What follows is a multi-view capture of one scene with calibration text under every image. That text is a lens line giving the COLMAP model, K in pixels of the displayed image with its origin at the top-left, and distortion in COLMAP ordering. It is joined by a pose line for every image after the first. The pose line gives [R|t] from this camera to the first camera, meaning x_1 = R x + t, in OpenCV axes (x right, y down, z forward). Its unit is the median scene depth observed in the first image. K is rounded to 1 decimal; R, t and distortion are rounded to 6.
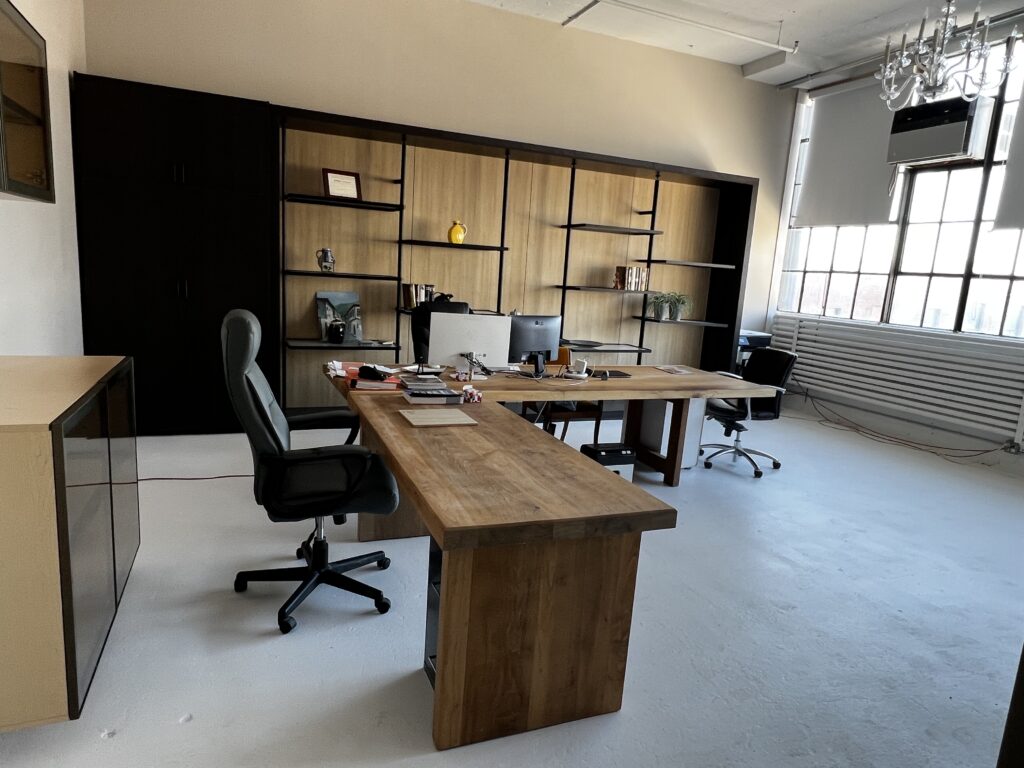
lens RADIAL K [[644.0, 0, 512.0], [0, 644.0, 384.0], [0, 0, 1]] dist [0.007582, 0.002396]
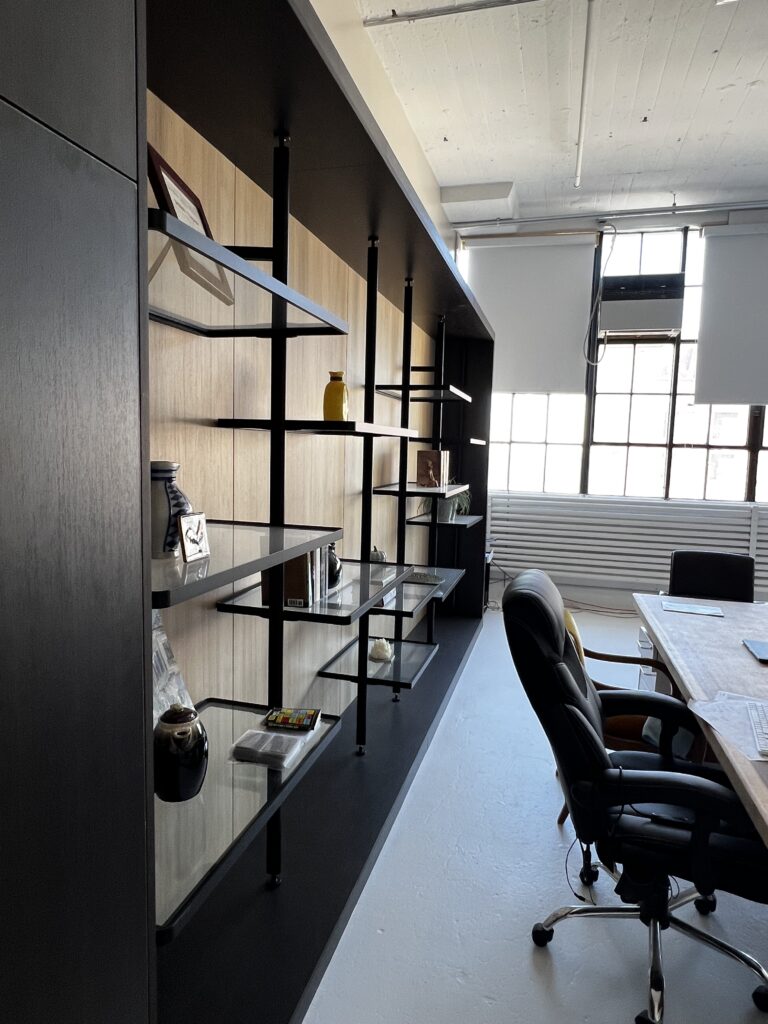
lens RADIAL K [[644.0, 0, 384.0], [0, 644.0, 512.0], [0, 0, 1]] dist [0.007582, 0.002396]
pose [[0.614633, -0.124229, 0.778970, -0.396922], [0.151080, 0.987779, 0.038322, -0.163742], [-0.774210, 0.094132, 0.625889, 0.685068]]
